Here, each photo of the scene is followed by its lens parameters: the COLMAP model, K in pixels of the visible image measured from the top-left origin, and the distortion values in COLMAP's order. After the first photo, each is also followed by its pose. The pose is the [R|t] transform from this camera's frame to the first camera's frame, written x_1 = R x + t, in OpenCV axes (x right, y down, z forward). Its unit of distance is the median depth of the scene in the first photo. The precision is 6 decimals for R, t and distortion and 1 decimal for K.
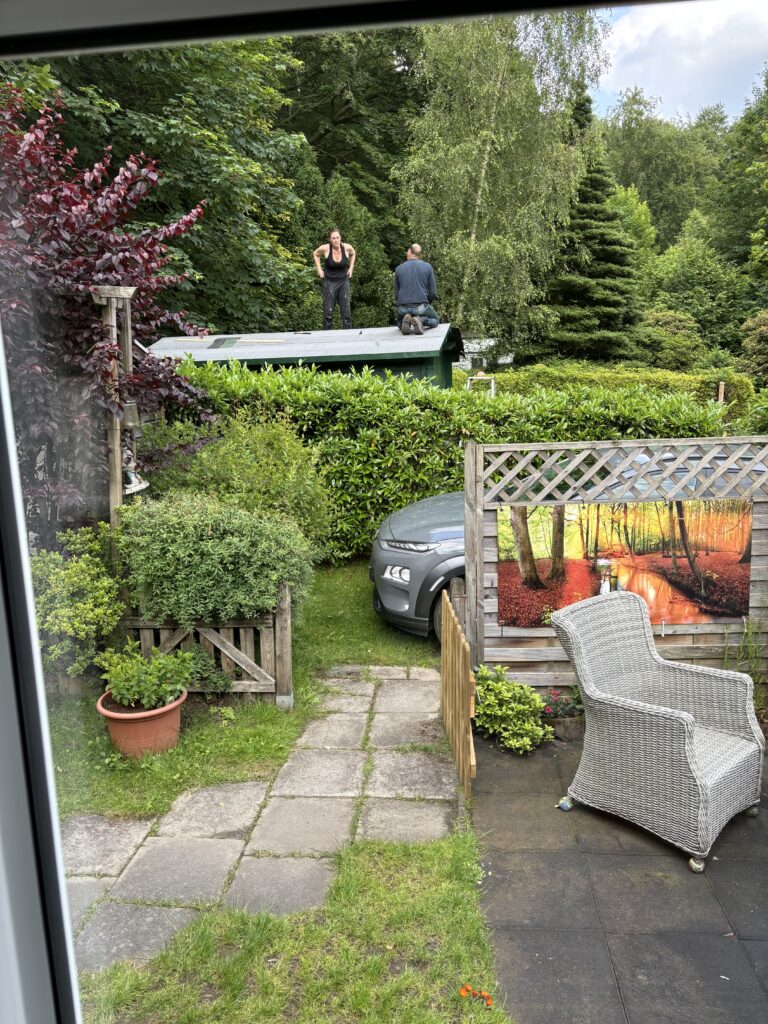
lens RADIAL K [[766.1, 0, 377.7], [0, 766.1, 516.7], [0, 0, 1]] dist [0.038764, -0.046936]
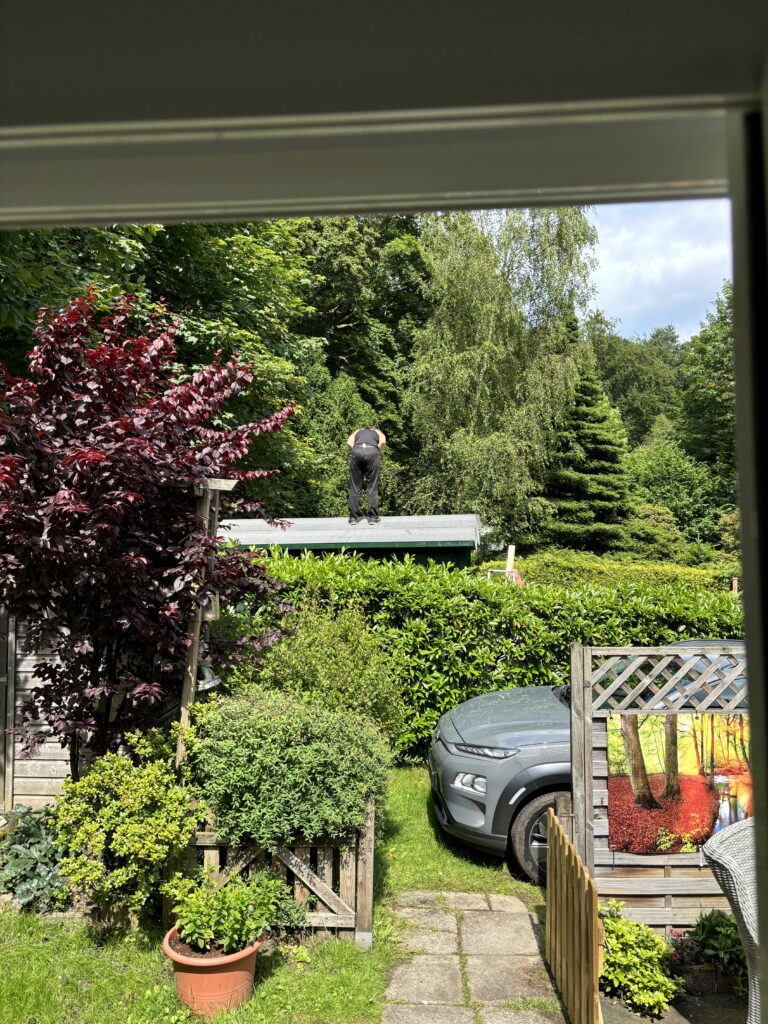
lens RADIAL K [[766.1, 0, 385.2], [0, 766.1, 511.3], [0, 0, 1]] dist [0.038764, -0.046936]
pose [[0.999139, 0.028140, 0.030477, -0.114265], [-0.020036, 0.970711, -0.239413, -0.018146], [-0.036322, 0.238596, 0.970439, 0.027518]]
